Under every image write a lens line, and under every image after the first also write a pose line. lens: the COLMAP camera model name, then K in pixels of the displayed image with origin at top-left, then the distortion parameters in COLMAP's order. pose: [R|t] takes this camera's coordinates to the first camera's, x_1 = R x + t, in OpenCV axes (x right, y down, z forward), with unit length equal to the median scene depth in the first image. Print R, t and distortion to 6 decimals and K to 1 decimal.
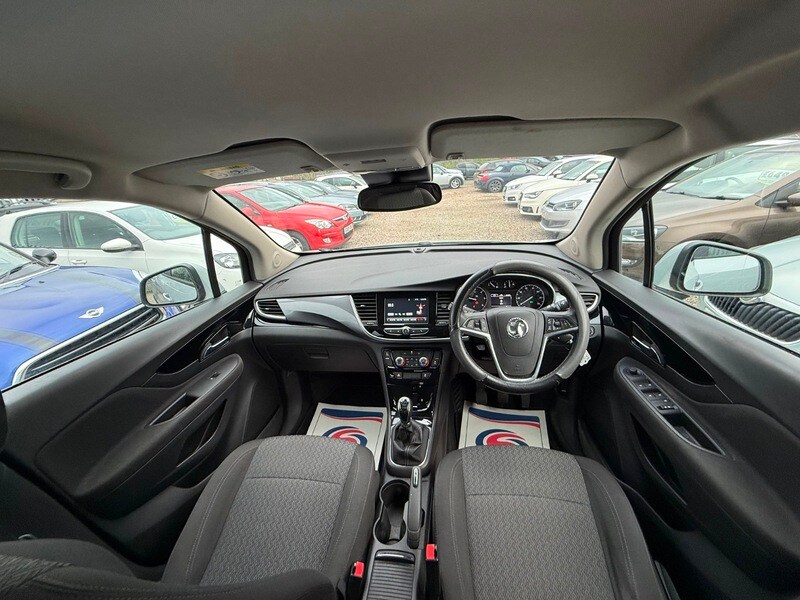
lens RADIAL K [[324.0, 0, 393.1], [0, 324.0, 296.9], [0, 0, 1]] dist [-0.000572, 0.000565]
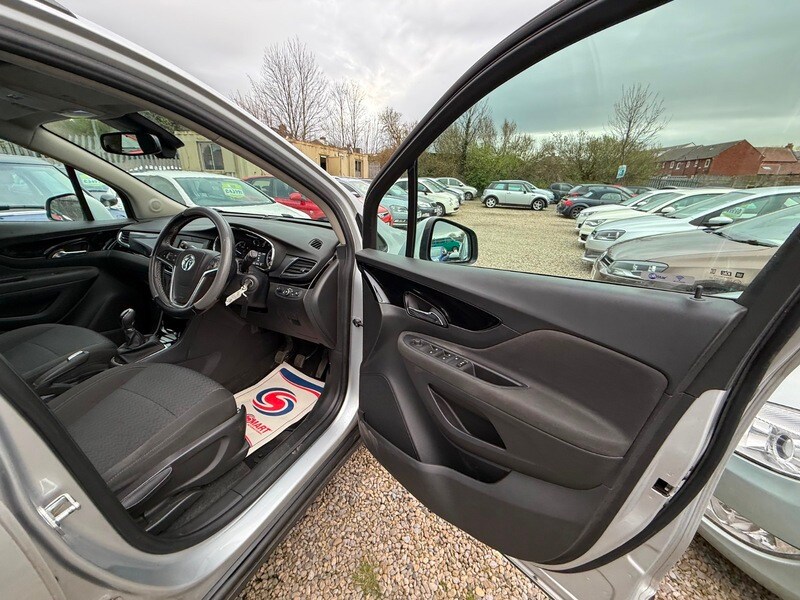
lens RADIAL K [[324.0, 0, 391.4], [0, 324.0, 298.0], [0, 0, 1]] dist [-0.000572, 0.000565]
pose [[0.947975, 0.204022, -0.244373, 1.071505], [-0.210404, 0.977615, -0.000011, 0.051660], [0.238900, 0.051427, 0.969681, 0.035041]]
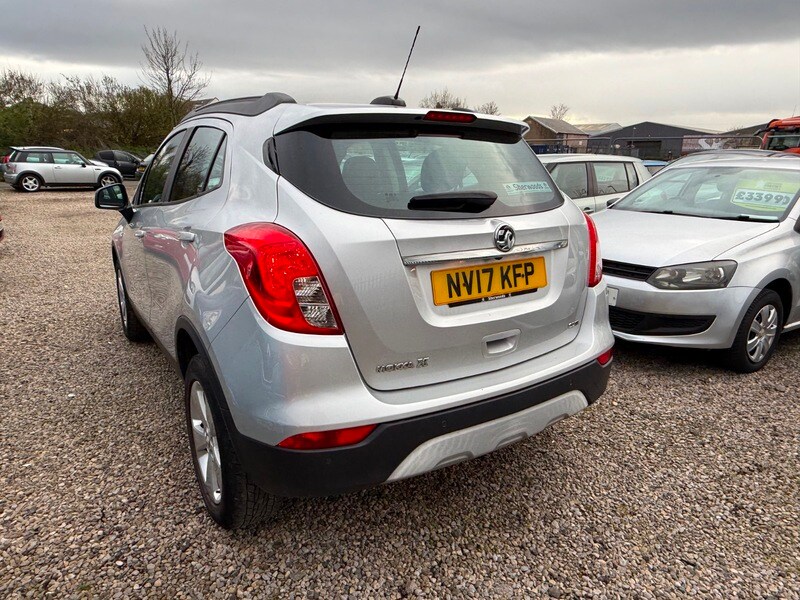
lens RADIAL K [[537.1, 0, 395.1], [0, 537.1, 305.4], [0, 0, 1]] dist [-0.003381, -0.000169]
pose [[0.748657, -0.084958, 0.657491, -1.560131], [0.173070, 0.982410, -0.070124, 1.024758], [-0.639969, 0.166291, 0.750192, -2.046294]]
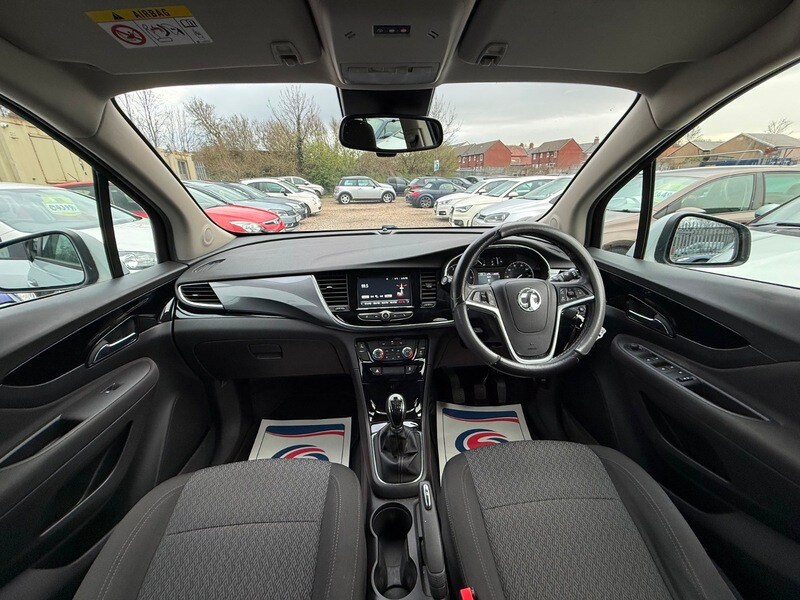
lens RADIAL K [[324.0, 0, 396.9], [0, 324.0, 297.8], [0, 0, 1]] dist [-0.000572, 0.000565]
pose [[0.975223, -0.010448, 0.220978, -0.112044], [0.019859, 0.998986, -0.040411, 0.091609], [-0.220332, 0.043798, 0.974441, 0.189080]]
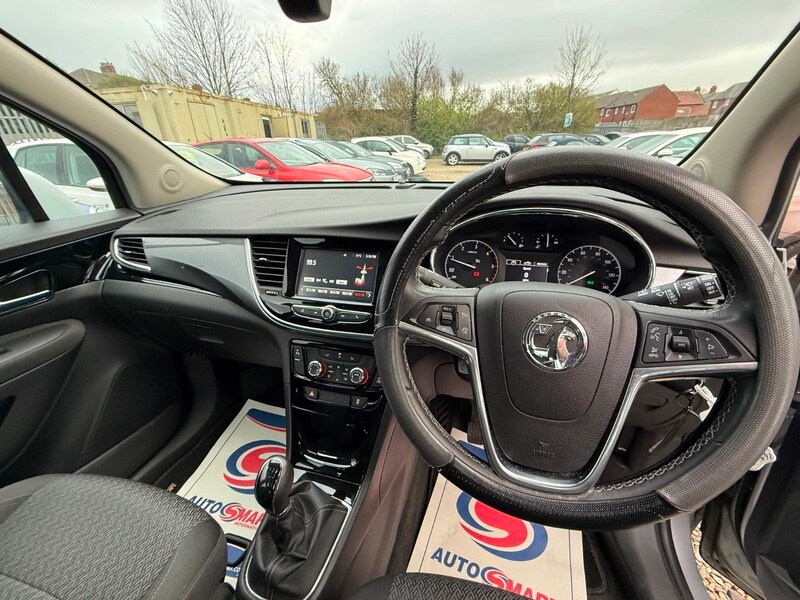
lens RADIAL K [[324.0, 0, 393.8], [0, 324.0, 299.1], [0, 0, 1]] dist [-0.000572, 0.000565]
pose [[0.990898, 0.104618, -0.084714, 0.180553], [-0.098049, 0.992096, 0.078312, 0.030864], [0.092237, -0.069293, 0.993323, 0.490253]]
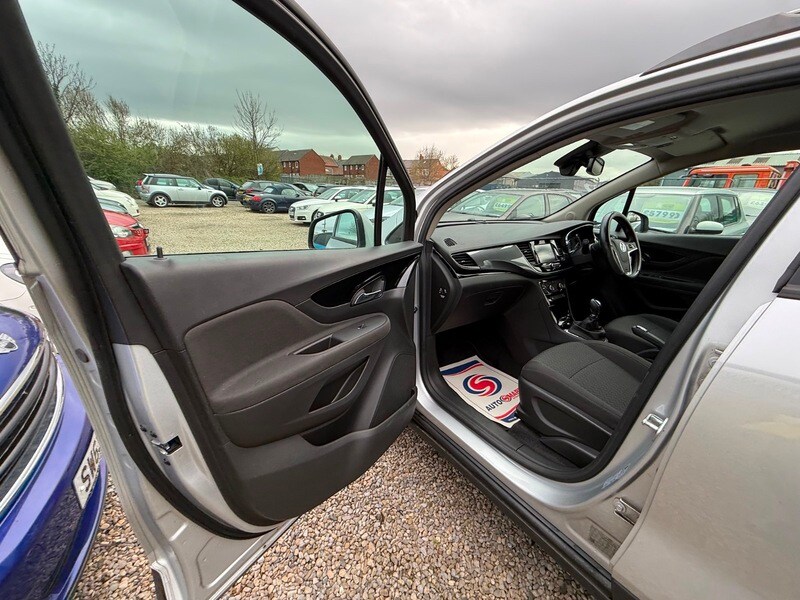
lens RADIAL K [[324.0, 0, 394.5], [0, 324.0, 305.4], [0, 0, 1]] dist [-0.000572, 0.000565]
pose [[0.727409, -0.123318, 0.675032, -1.393723], [0.160337, 0.987033, 0.007538, 0.146997], [-0.667209, 0.102750, 0.737750, 0.432341]]
